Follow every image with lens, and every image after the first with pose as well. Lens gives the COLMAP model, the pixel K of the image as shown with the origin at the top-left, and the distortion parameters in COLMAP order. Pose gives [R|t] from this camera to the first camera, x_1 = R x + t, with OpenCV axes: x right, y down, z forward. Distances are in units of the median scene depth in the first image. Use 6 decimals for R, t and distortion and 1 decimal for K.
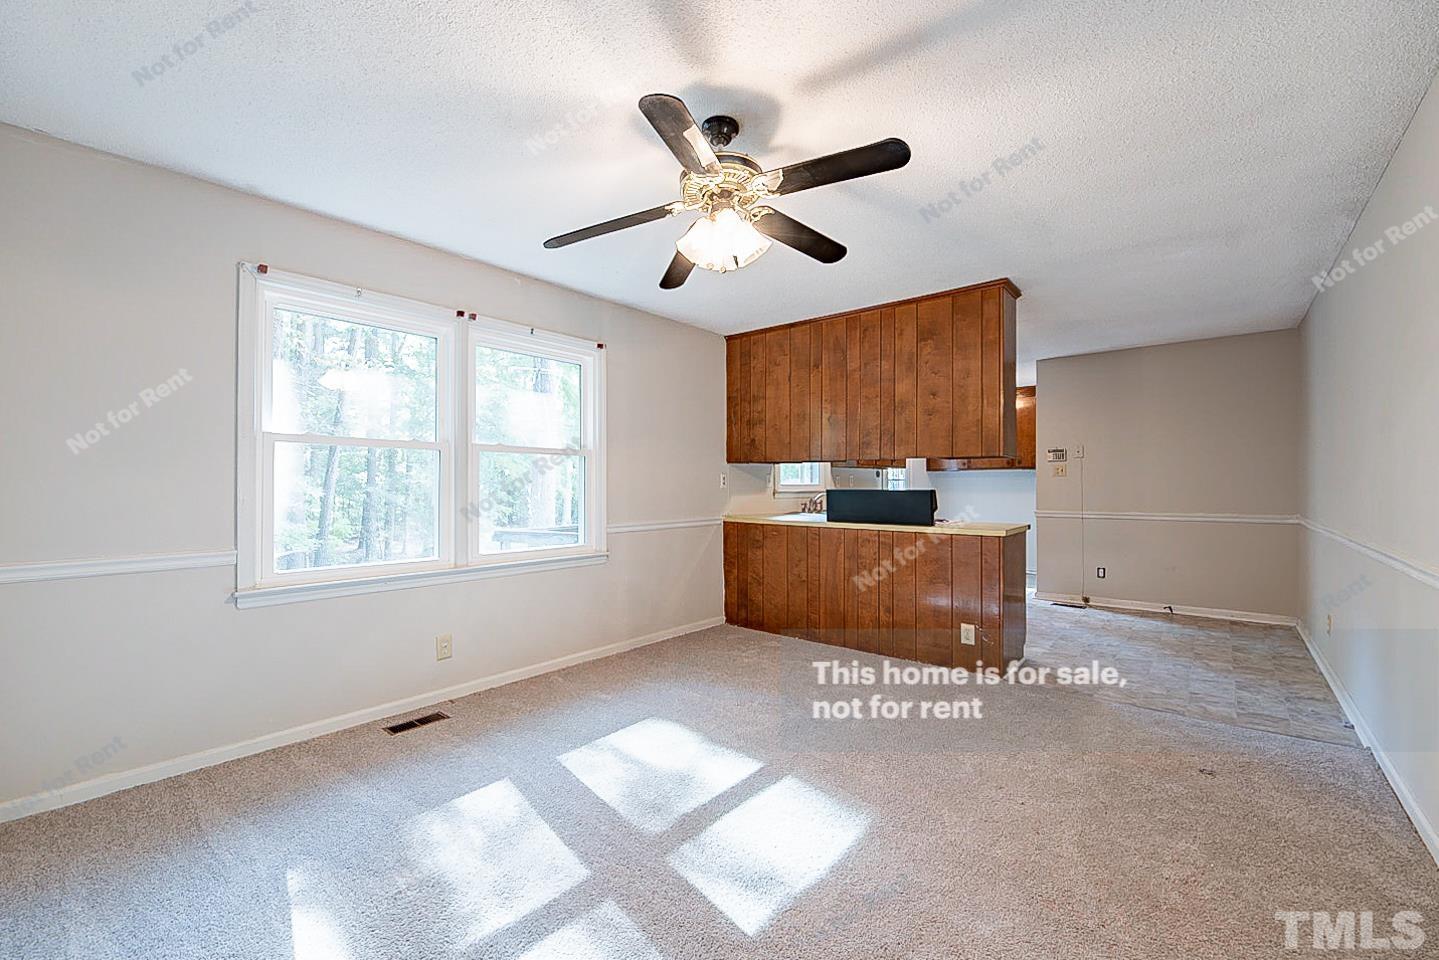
lens RADIAL K [[640.9, 0, 674.7], [0, 640.9, 472.9], [0, 0, 1]] dist [0.003081, 0.000265]
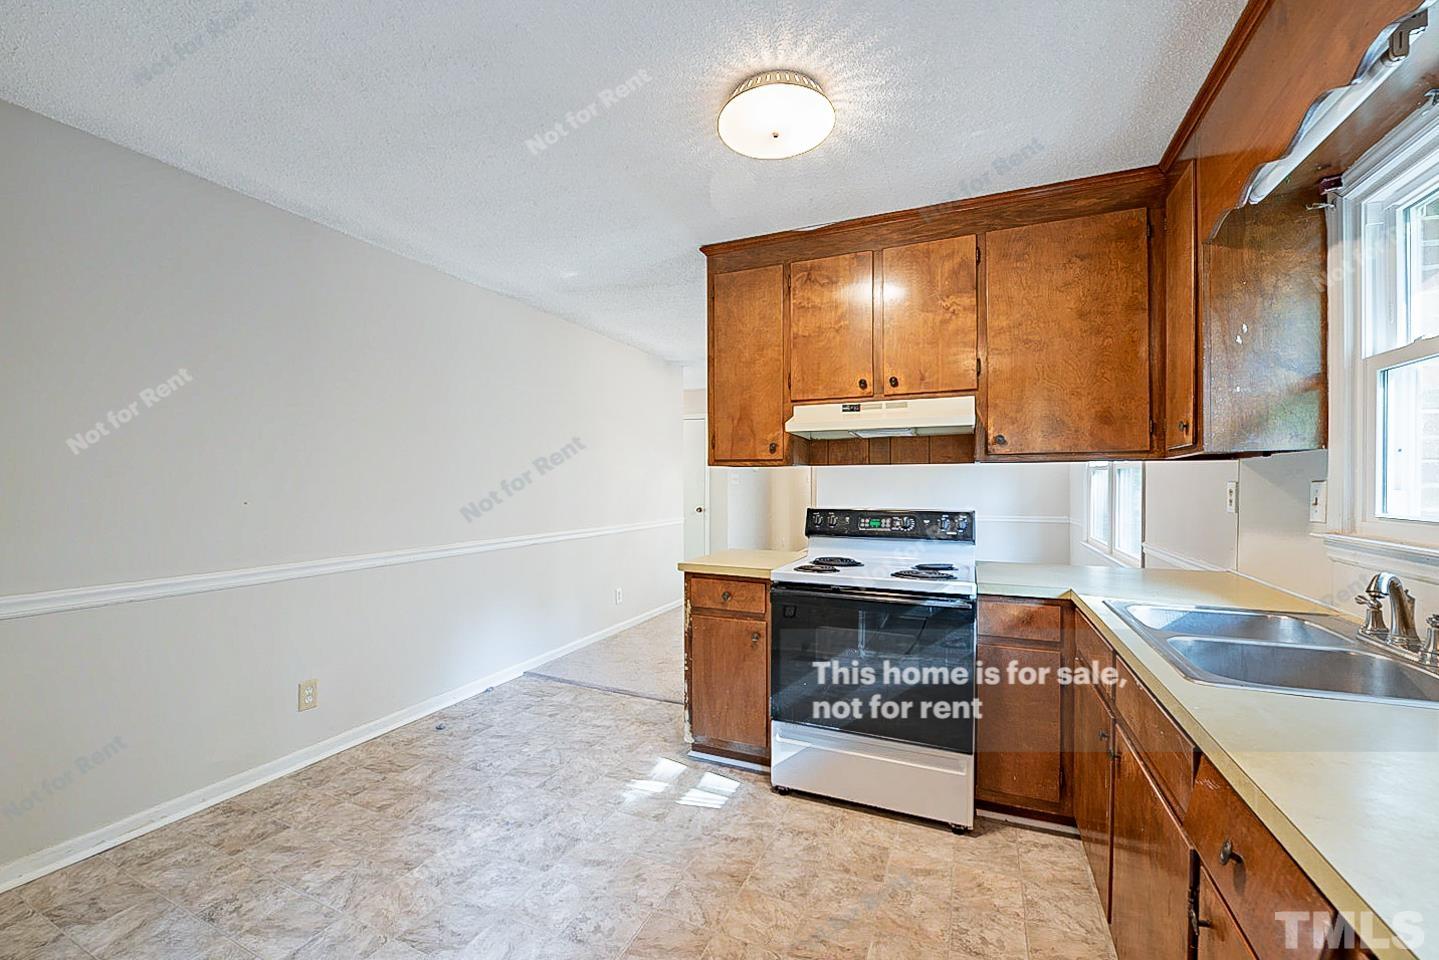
lens RADIAL K [[587.6, 0, 712.2], [0, 587.6, 481.0], [0, 0, 1]] dist [-0.015425, -0.000197]
pose [[-0.960089, 0.000690, -0.279694, 0.505458], [0.001077, 0.999999, -0.001229, 0.001813], [0.279693, -0.001481, -0.960088, 1.158442]]
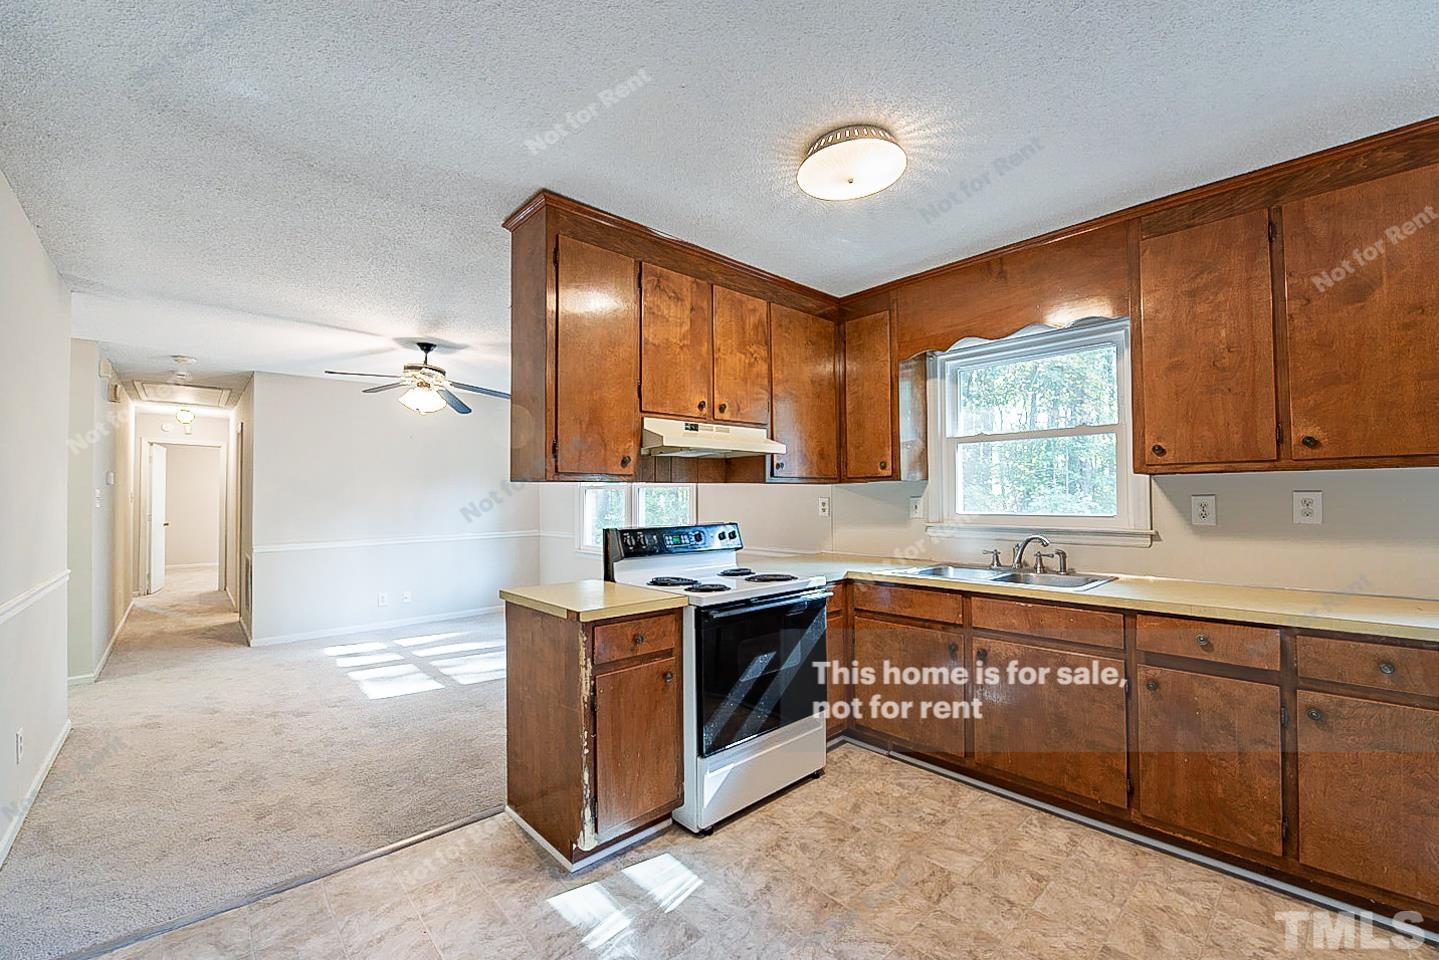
lens RADIAL K [[587.6, 0, 712.2], [0, 587.6, 481.0], [0, 0, 1]] dist [-0.015425, -0.000197]
pose [[-0.124645, -0.026085, -0.991858, 0.716896], [0.008552, 0.999589, -0.027363, 0.000504], [0.992165, -0.011893, -0.124371, 0.847998]]
